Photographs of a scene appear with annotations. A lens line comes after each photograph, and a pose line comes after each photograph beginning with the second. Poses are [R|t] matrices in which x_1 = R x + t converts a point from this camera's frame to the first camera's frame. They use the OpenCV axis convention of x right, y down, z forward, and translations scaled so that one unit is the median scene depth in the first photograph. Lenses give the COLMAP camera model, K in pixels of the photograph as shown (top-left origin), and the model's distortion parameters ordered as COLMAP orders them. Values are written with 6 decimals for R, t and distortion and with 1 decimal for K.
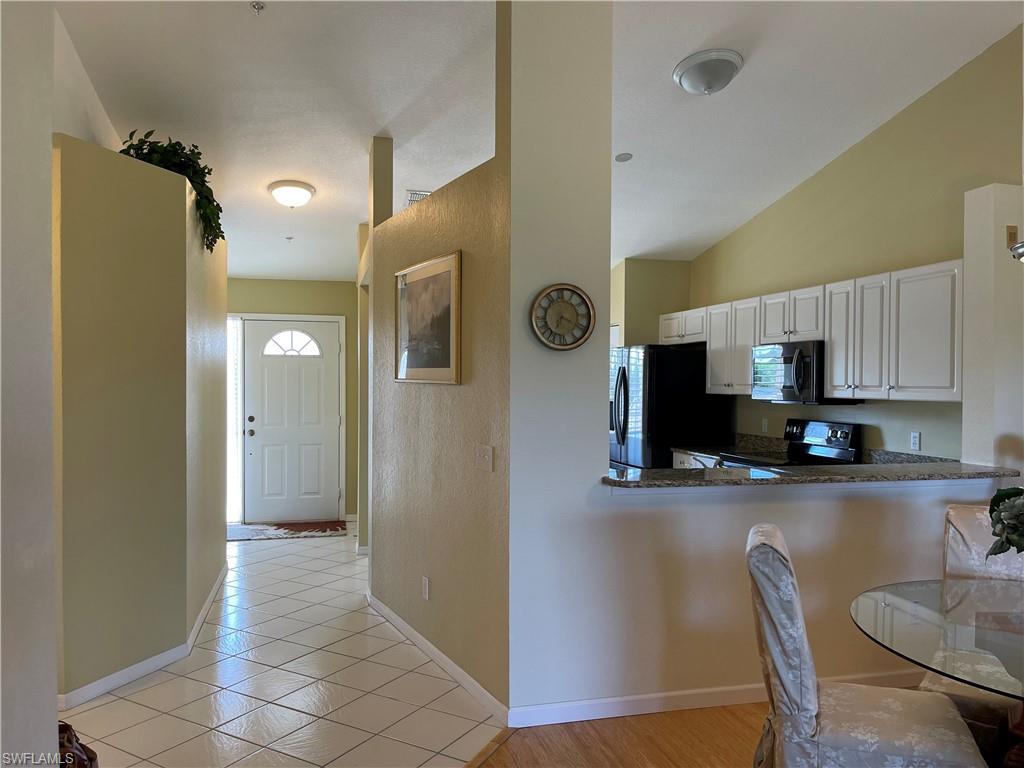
lens RADIAL K [[760.0, 0, 512.0], [0, 760.0, 384.0], [0, 0, 1]] dist [0.065197, -0.084833]
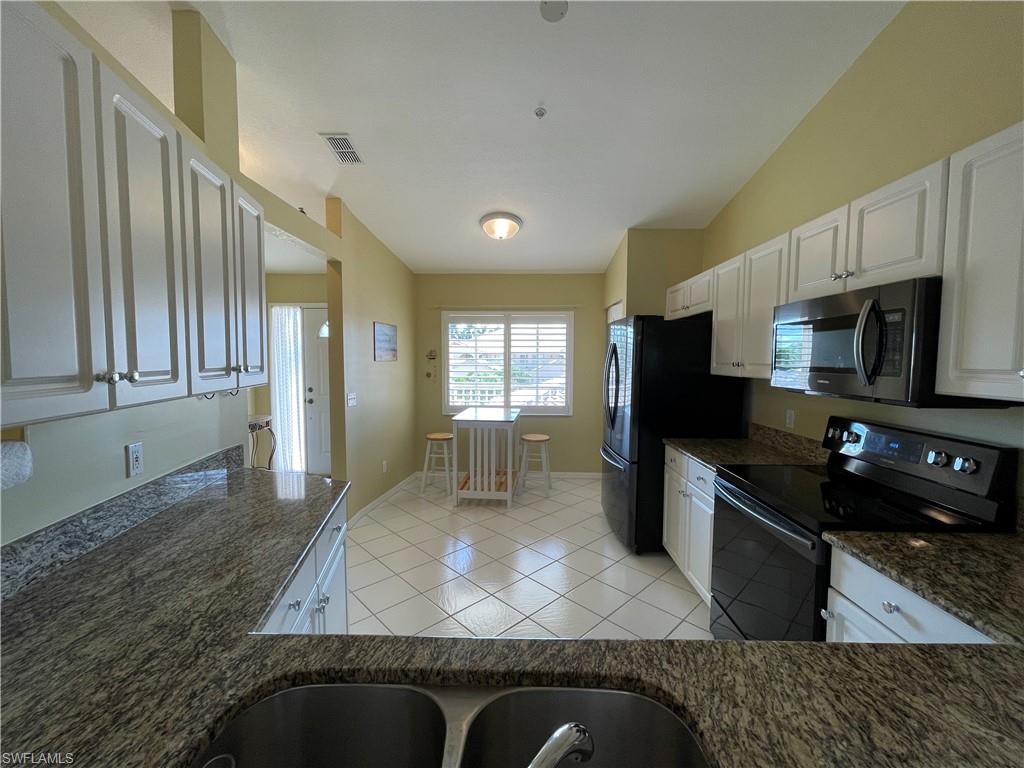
lens RADIAL K [[407.3, 0, 515.0], [0, 407.3, 382.1], [0, 0, 1]] dist [-0.000641, 0.000227]
pose [[0.964180, 0.015572, -0.264791, 0.254380], [-0.001516, 0.998582, 0.053207, -0.003299], [0.265244, -0.050900, 0.962837, 0.791004]]
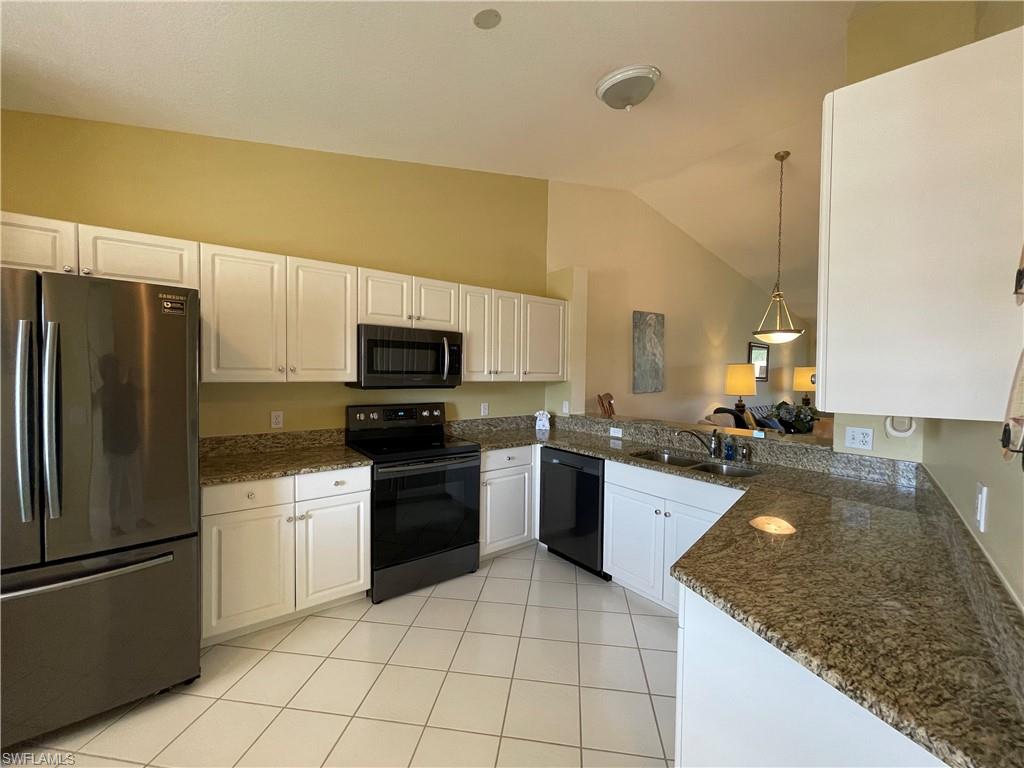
lens RADIAL K [[407.3, 0, 515.0], [0, 407.3, 382.1], [0, 0, 1]] dist [-0.000641, 0.000227]
pose [[-0.384314, -0.028291, 0.922769, -0.228439], [-0.009021, 0.999598, 0.026890, 0.001544], [-0.923159, 0.002010, -0.384414, 1.350857]]
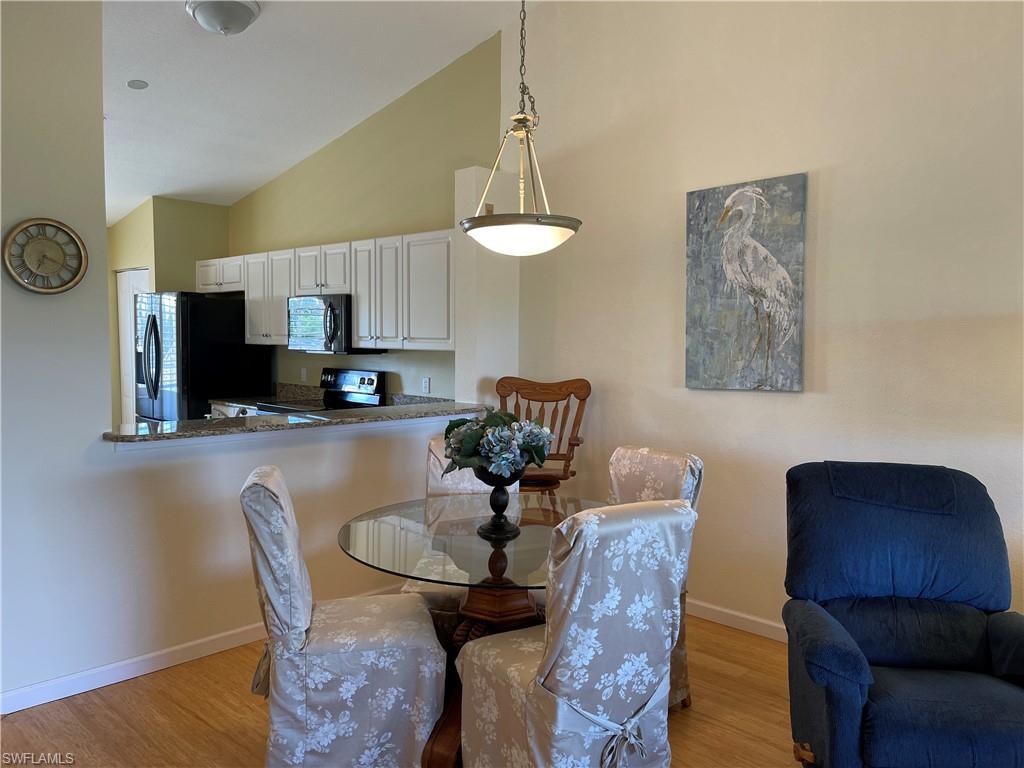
lens RADIAL K [[760.0, 0, 512.0], [0, 760.0, 384.0], [0, 0, 1]] dist [0.065197, -0.084833]
pose [[0.848156, -0.027330, 0.529042, 0.033021], [-0.006566, 0.998049, 0.062086, 0.000842], [-0.529706, -0.056133, 0.846322, -0.037942]]
